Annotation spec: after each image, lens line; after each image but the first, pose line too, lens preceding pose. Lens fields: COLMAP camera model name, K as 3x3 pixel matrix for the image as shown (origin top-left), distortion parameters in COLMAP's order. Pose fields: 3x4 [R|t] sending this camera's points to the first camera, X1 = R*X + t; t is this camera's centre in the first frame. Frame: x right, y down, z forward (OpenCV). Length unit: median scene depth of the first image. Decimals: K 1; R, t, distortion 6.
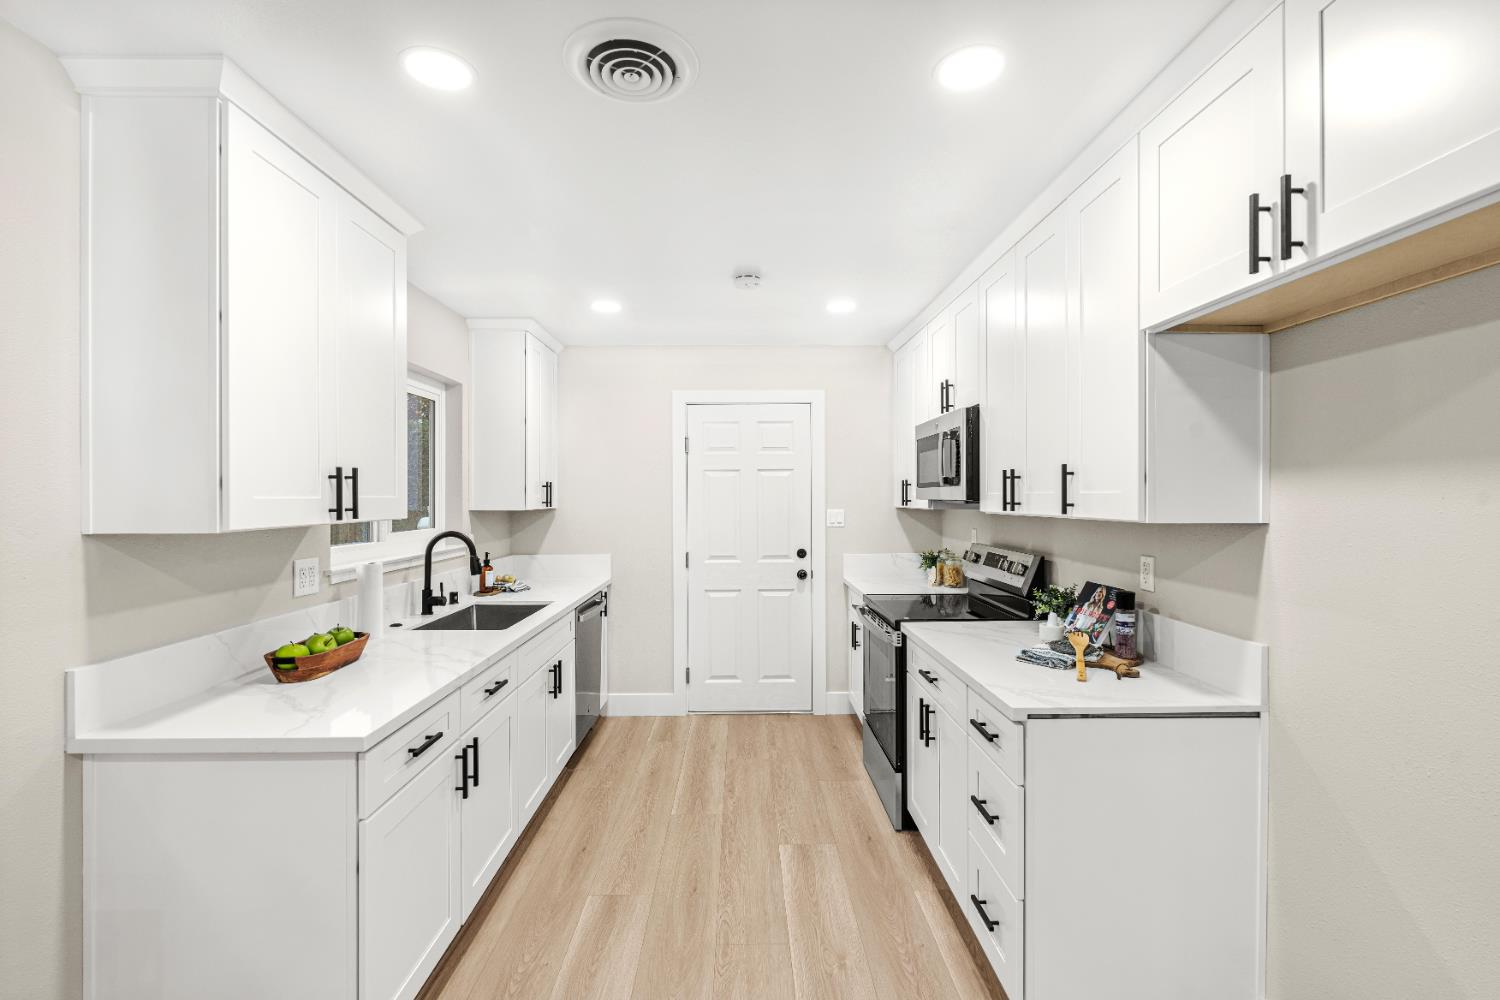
lens RADIAL K [[674.3, 0, 751.7], [0, 674.3, 495.5], [0, 0, 1]] dist [-0.000748, 0.000433]
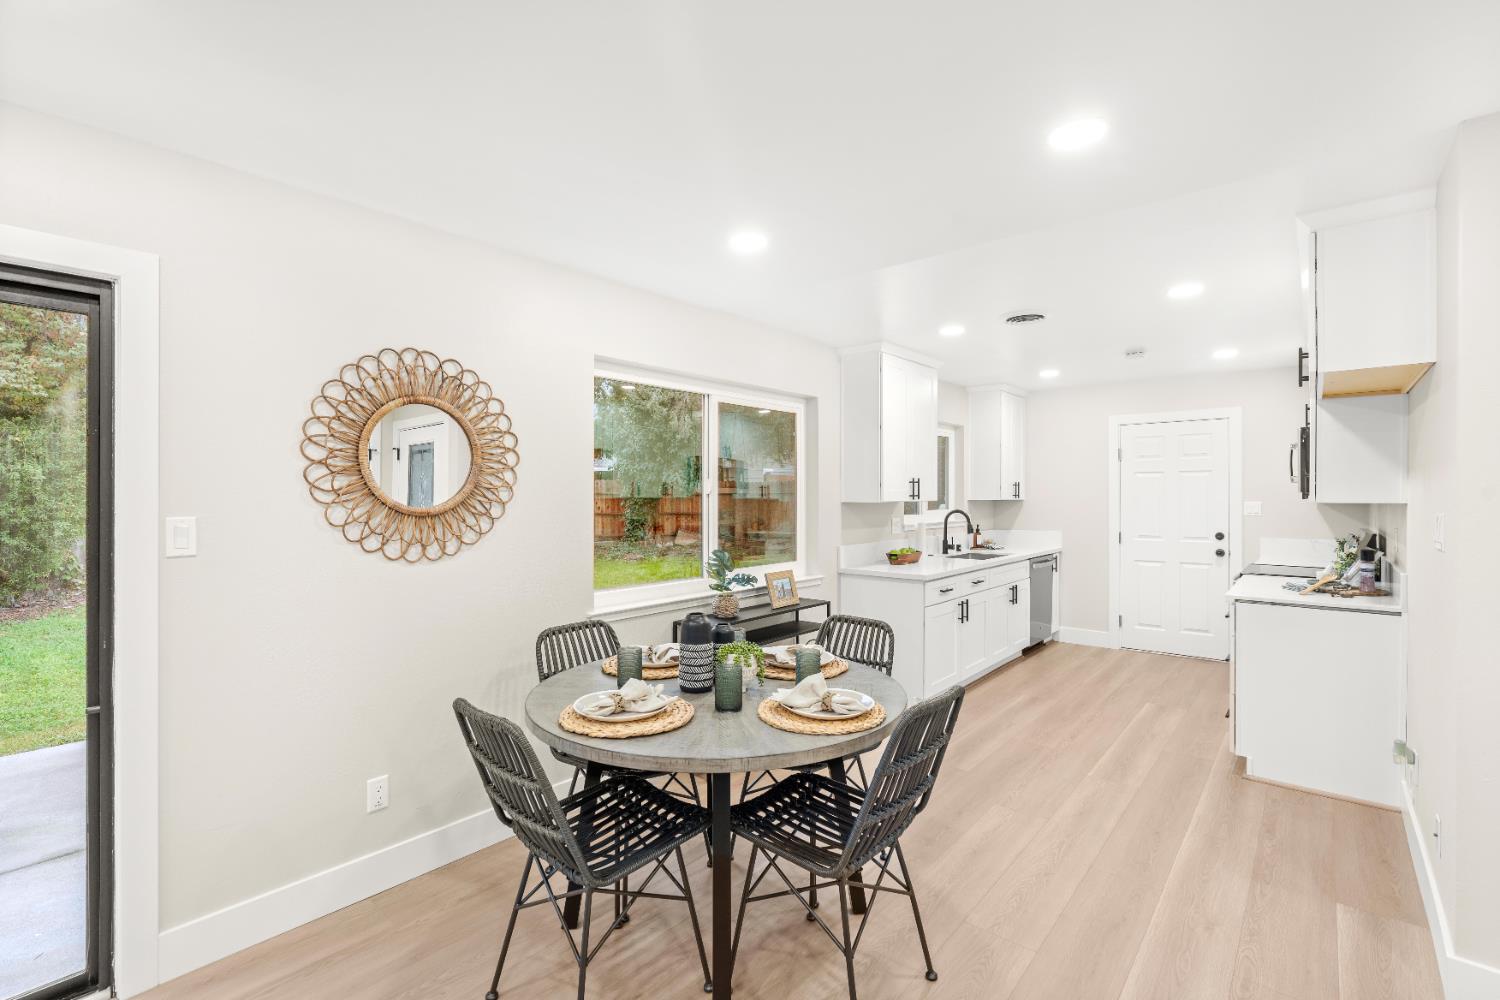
lens RADIAL K [[674.3, 0, 751.7], [0, 674.3, 495.5], [0, 0, 1]] dist [-0.000748, 0.000433]
pose [[0.752345, 0.001606, -0.658767, 0.361557], [-0.001173, 0.999999, 0.001098, 0.012267], [0.658768, -0.000054, 0.752346, -0.792541]]
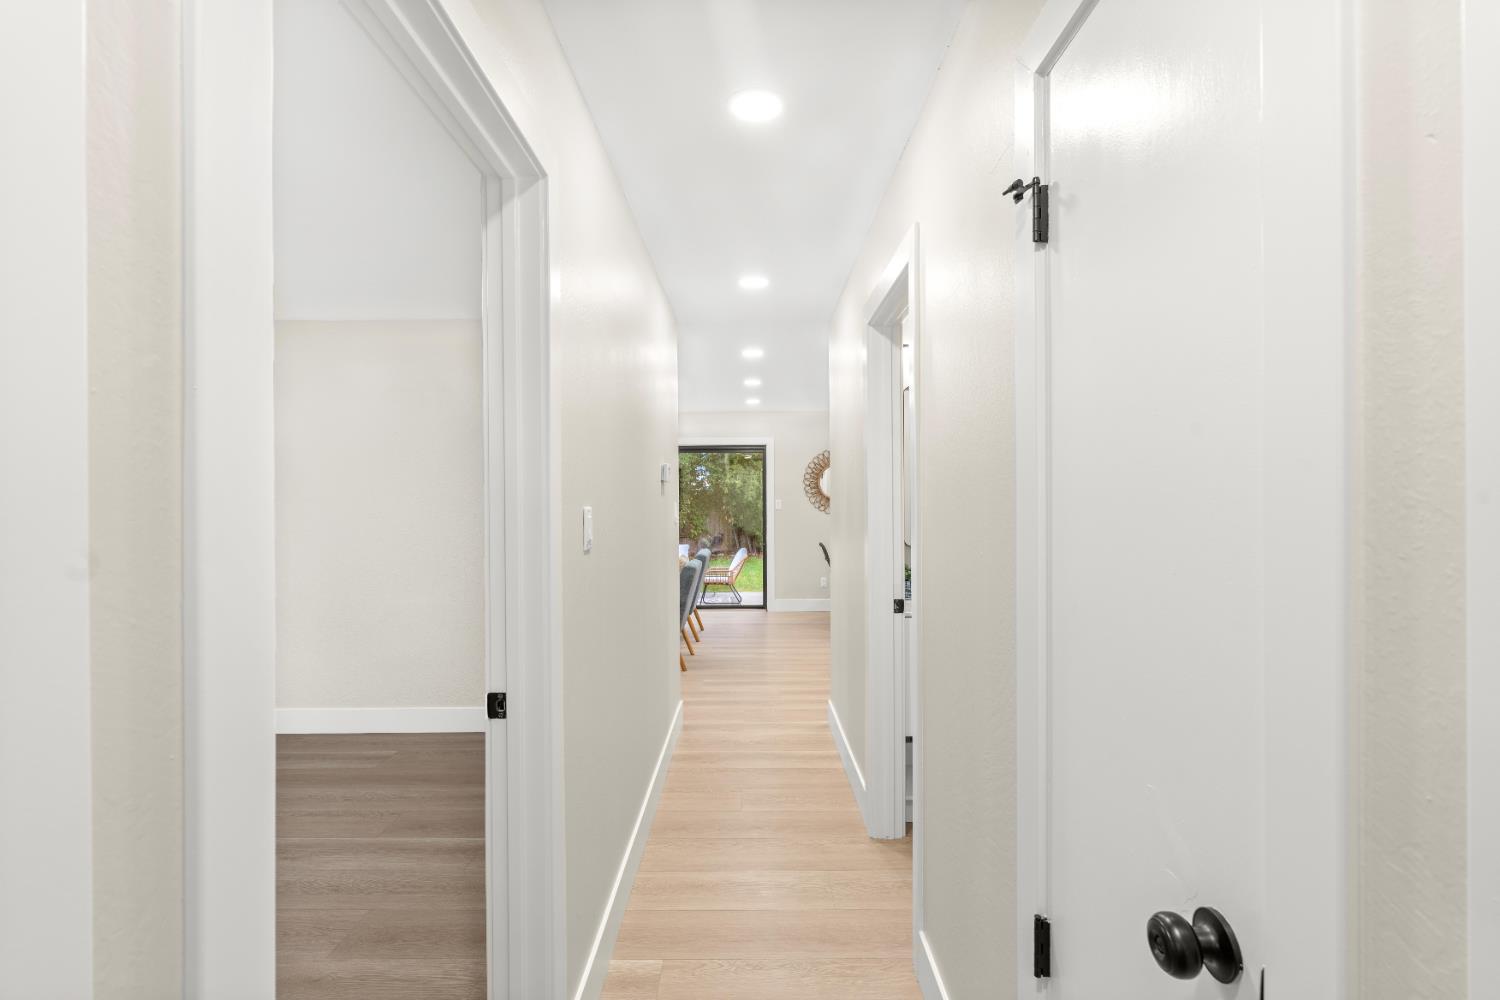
lens RADIAL K [[674.3, 0, 751.7], [0, 674.3, 495.5], [0, 0, 1]] dist [-0.000748, 0.000433]
pose [[-0.011704, -0.003269, -0.999926, 2.237908], [0.004853, 0.999983, -0.003326, 0.025555], [0.999920, -0.004892, -0.011688, -0.739340]]
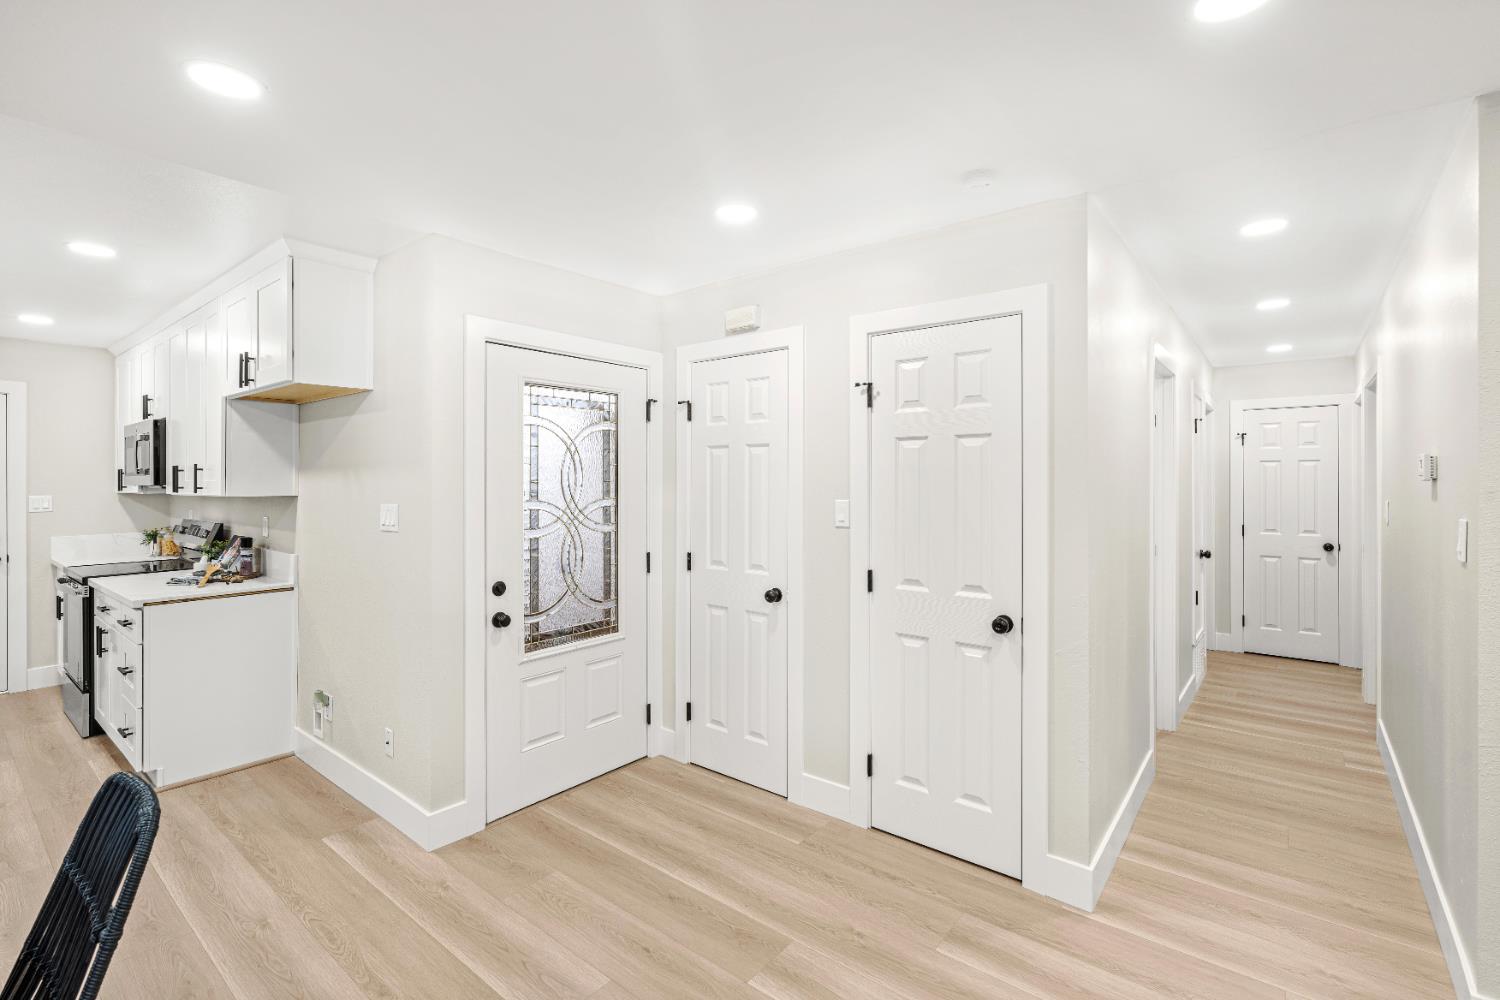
lens RADIAL K [[675.5, 0, 750.5], [0, 675.5, 480.2], [0, 0, 1]] dist [-0.001487, 0.000333]
pose [[0.639482, 0.001636, 0.768804, 0.032608], [0.000471, 0.999997, -0.002520, -0.000547], [-0.768806, 0.001974, 0.639479, -0.793921]]
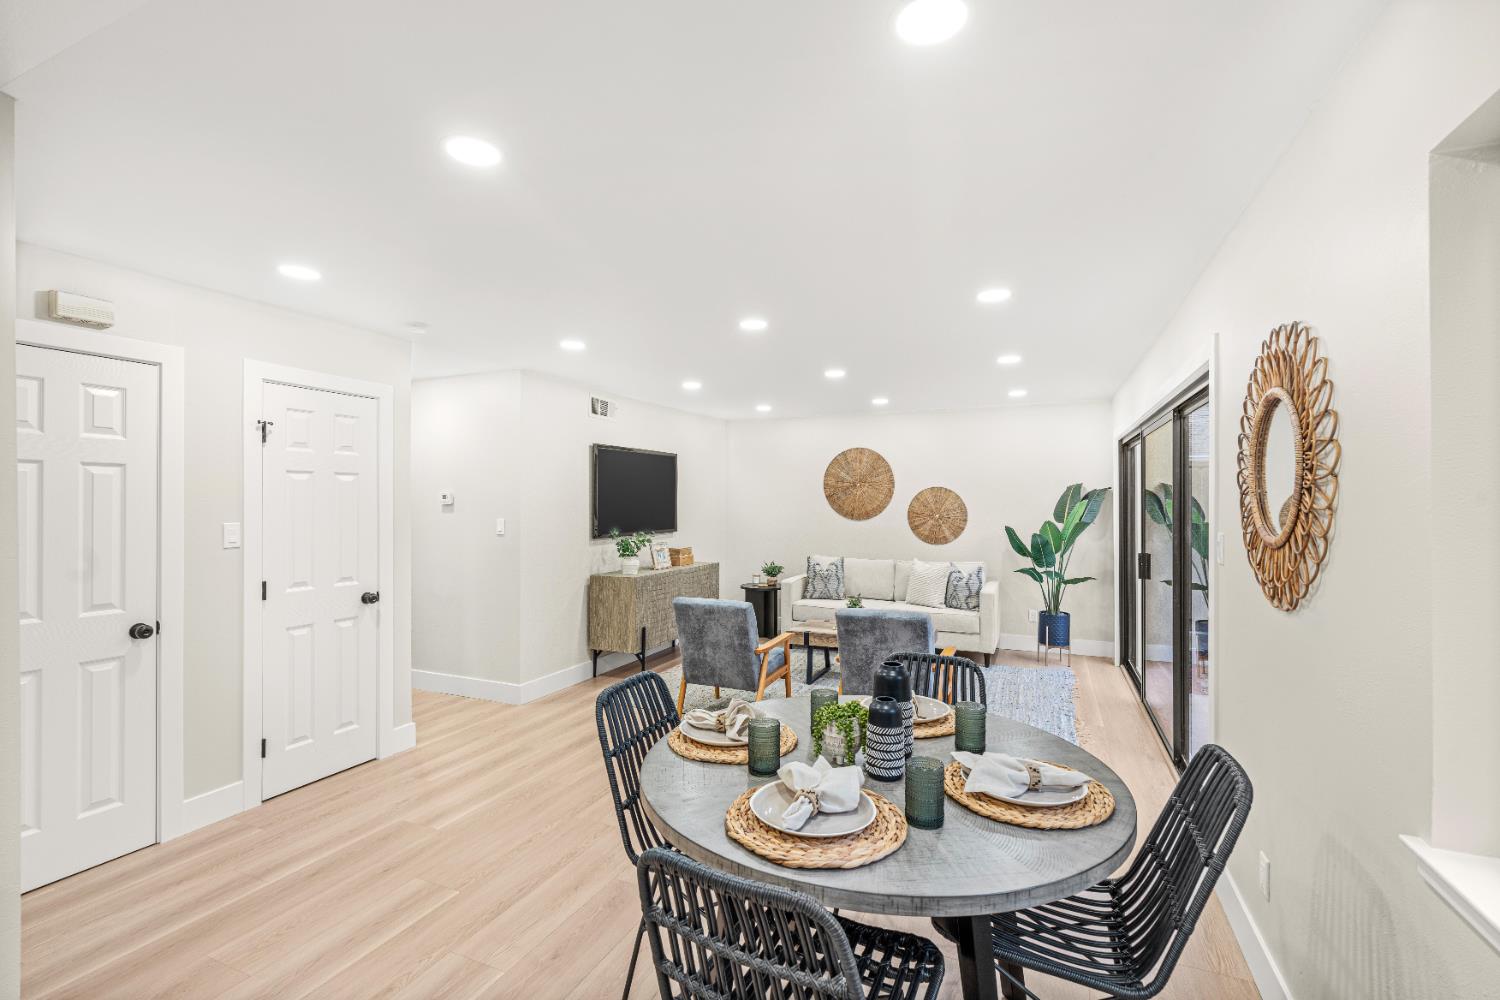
lens RADIAL K [[674.3, 0, 751.7], [0, 674.3, 495.5], [0, 0, 1]] dist [-0.000748, 0.000433]
pose [[-0.908519, 0.000716, 0.417844, -0.317135], [-0.001995, 0.999980, -0.006051, -0.012651], [-0.417840, -0.006331, -0.908499, 0.345108]]
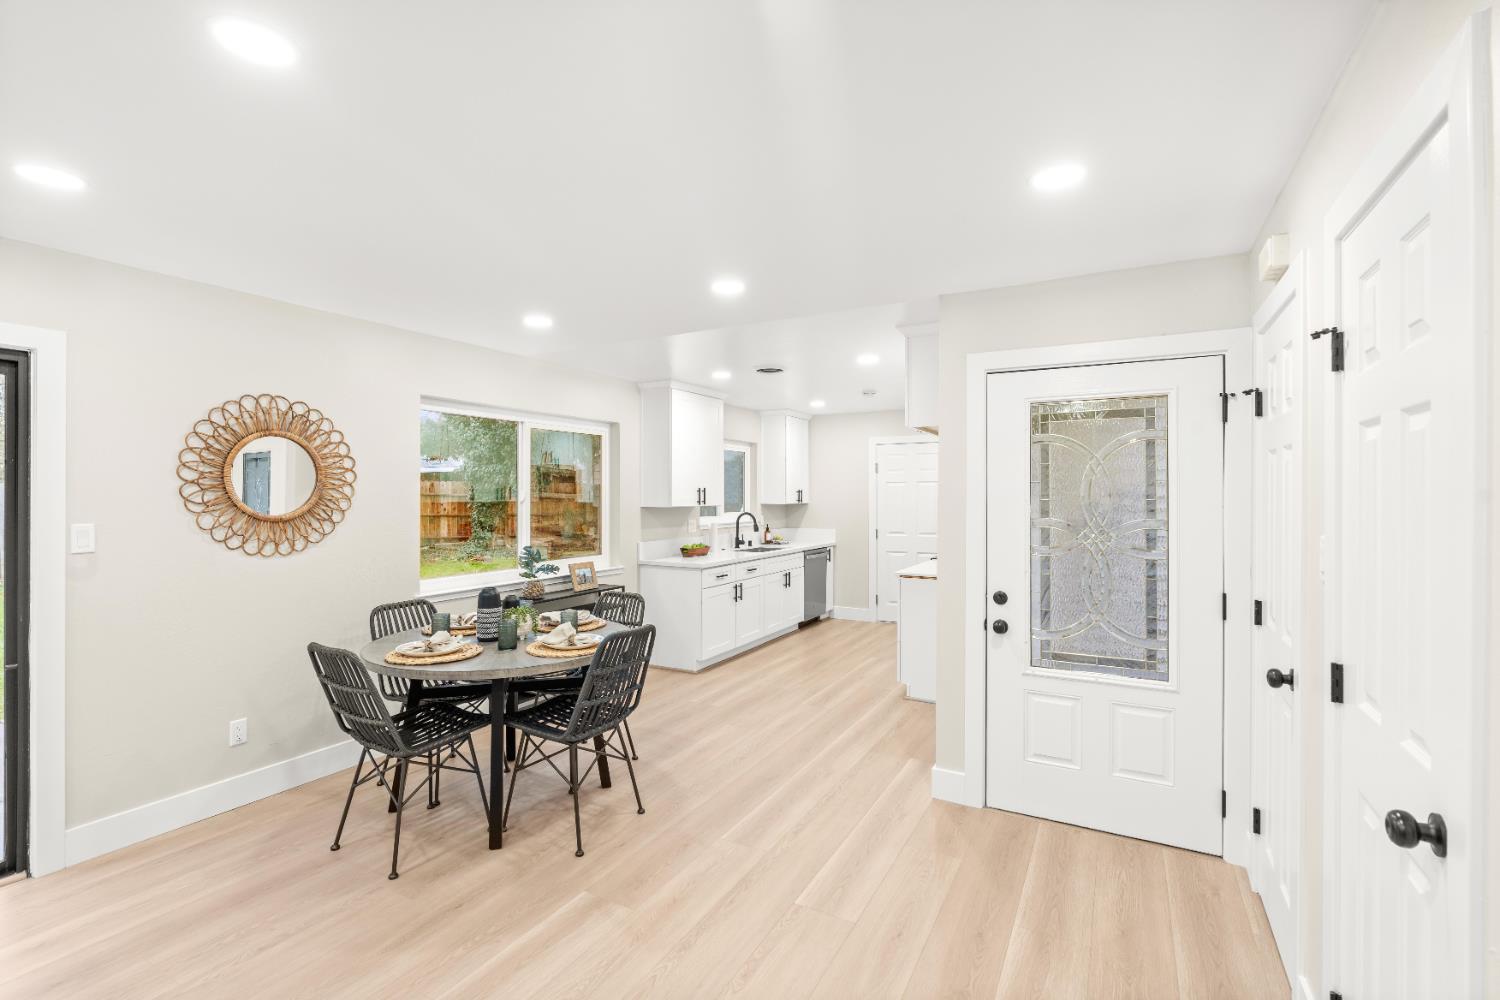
lens RADIAL K [[674.3, 0, 751.7], [0, 674.3, 495.5], [0, 0, 1]] dist [-0.000748, 0.000433]
pose [[0.866713, 0.003234, -0.498796, 0.728287], [-0.003107, 0.999995, 0.001085, -0.007083], [0.498797, 0.000609, 0.866719, -1.000036]]
